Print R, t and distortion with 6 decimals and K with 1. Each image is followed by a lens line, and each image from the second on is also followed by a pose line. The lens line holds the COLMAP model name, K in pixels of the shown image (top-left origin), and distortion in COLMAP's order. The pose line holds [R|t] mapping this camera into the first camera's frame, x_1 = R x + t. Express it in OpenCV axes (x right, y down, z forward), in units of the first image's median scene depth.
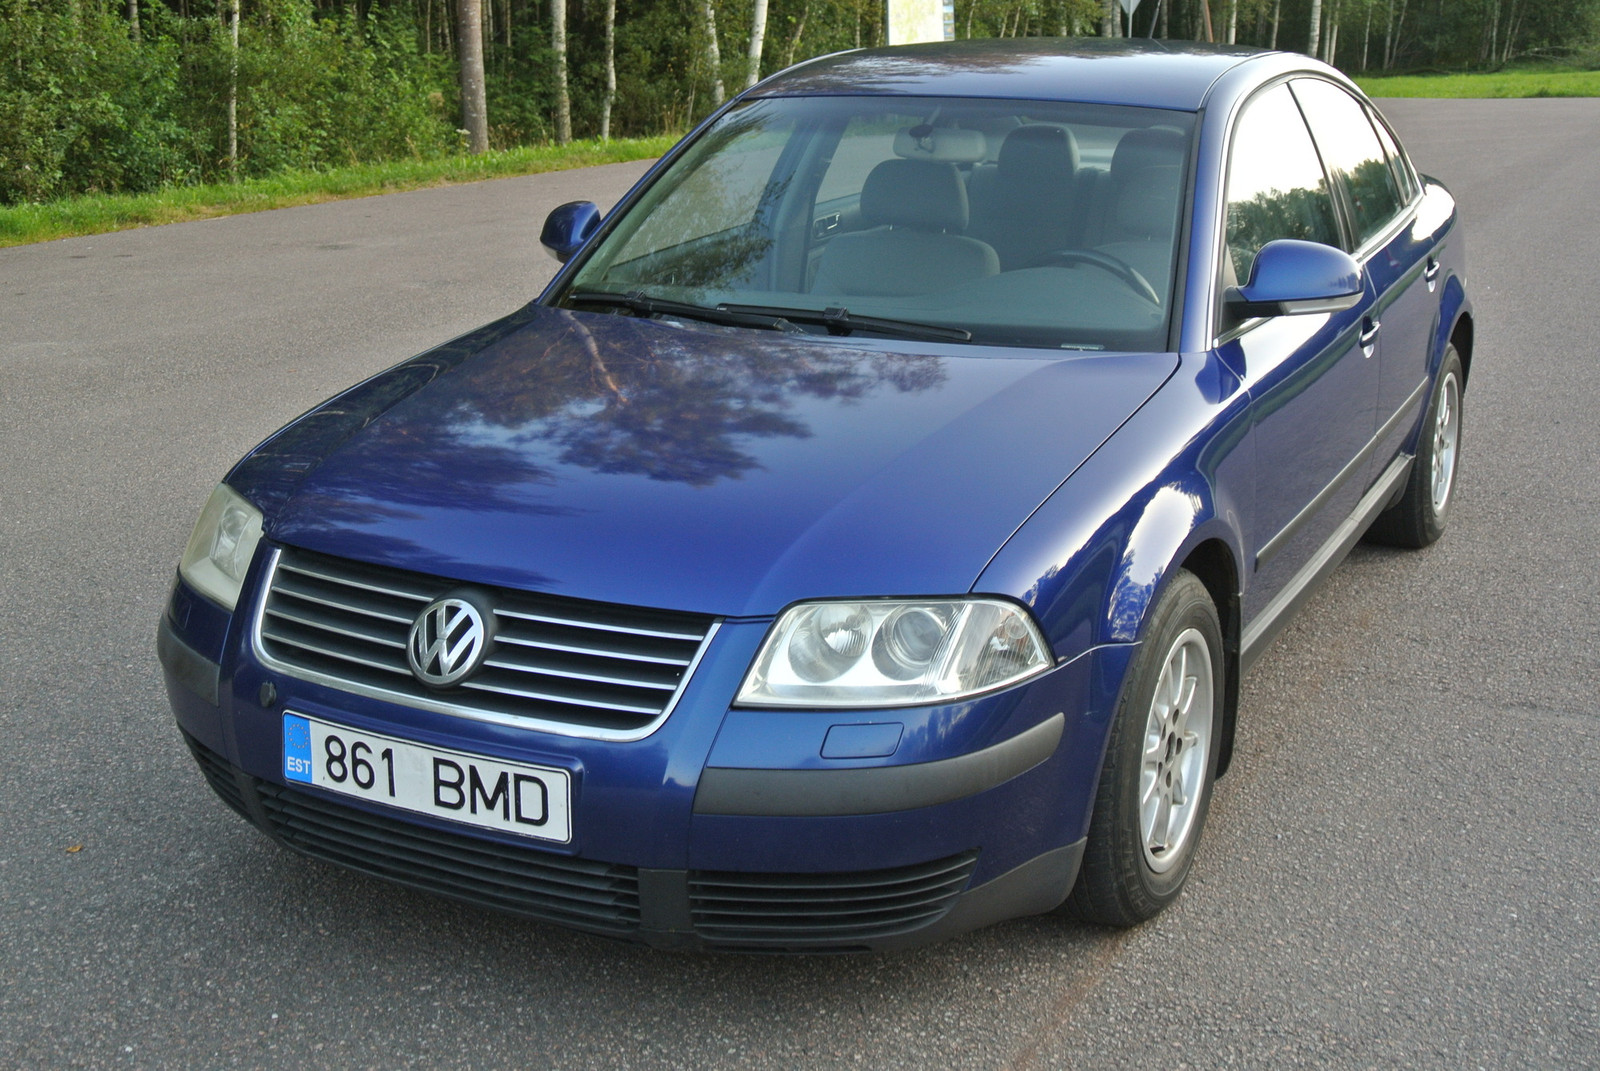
lens RADIAL K [[1944.4, 0, 799.9], [0, 1944.4, 540.9], [0, 0, 1]] dist [-0.021225, 0.000000]
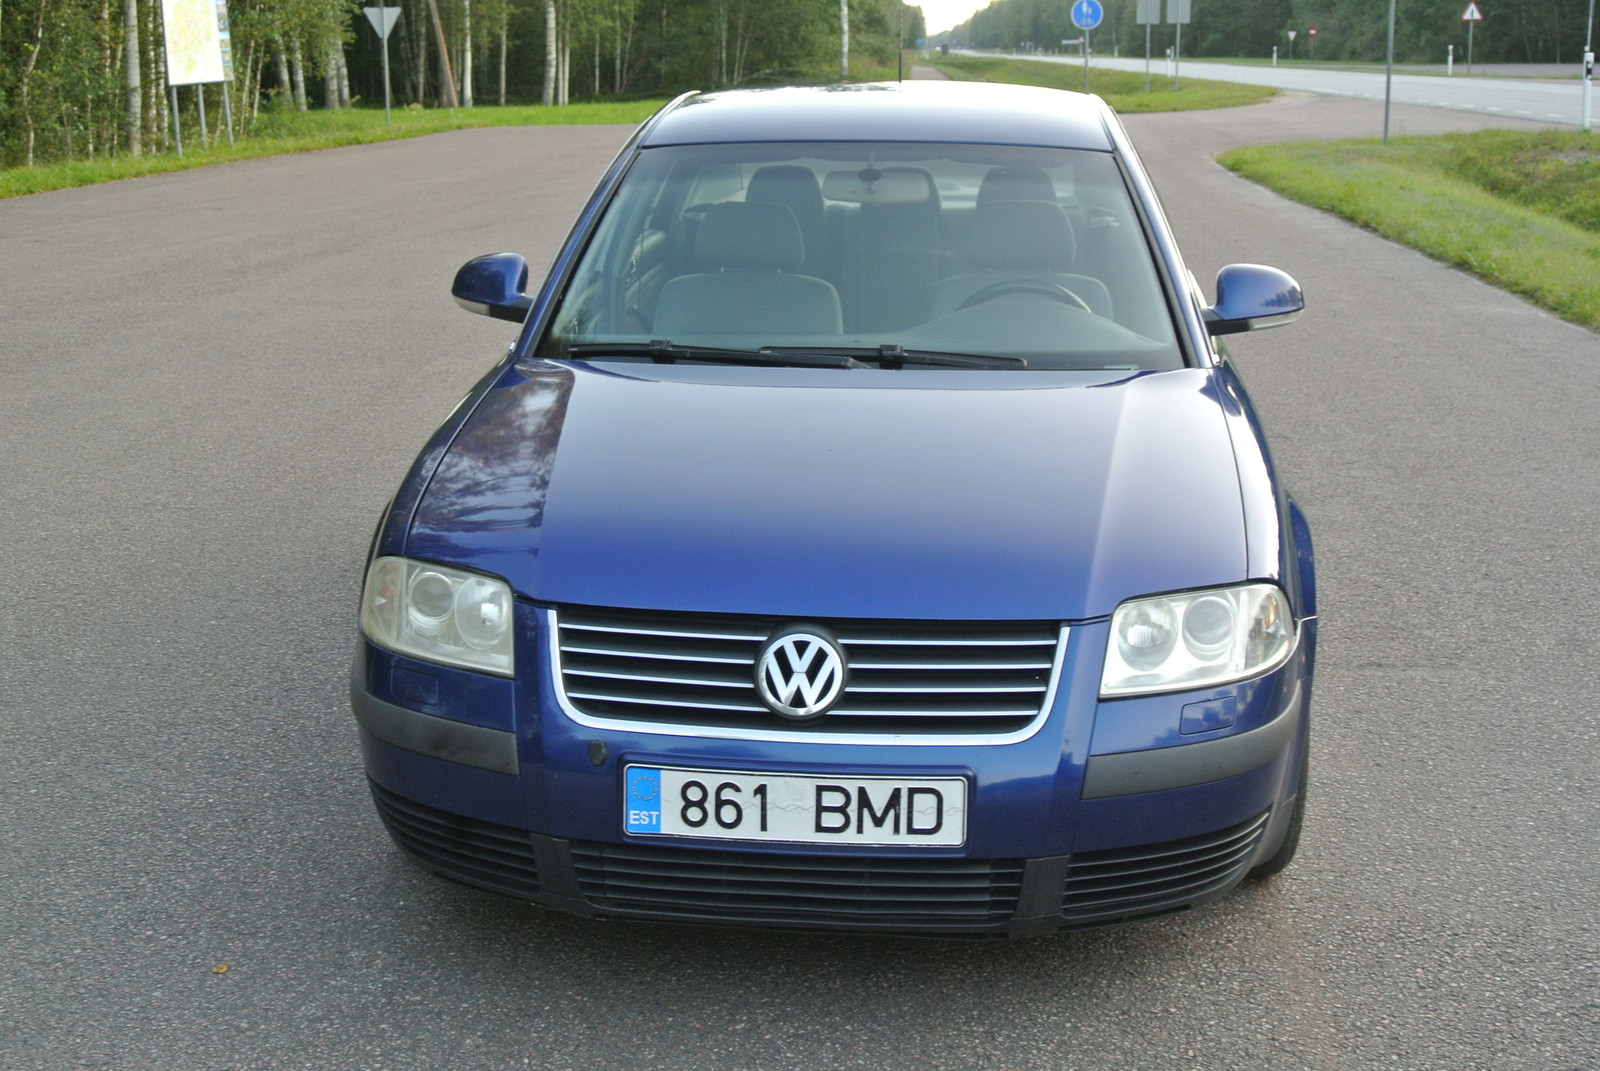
lens RADIAL K [[2143.6, 0, 799.4], [0, 2143.6, 529.9], [0, 0, 1]] dist [-0.002073, 0.000000]
pose [[0.928719, -0.083998, 0.361145, -0.590988], [0.097863, 0.994994, -0.020239, -0.002360], [-0.357637, 0.054139, 0.932290, -0.073935]]
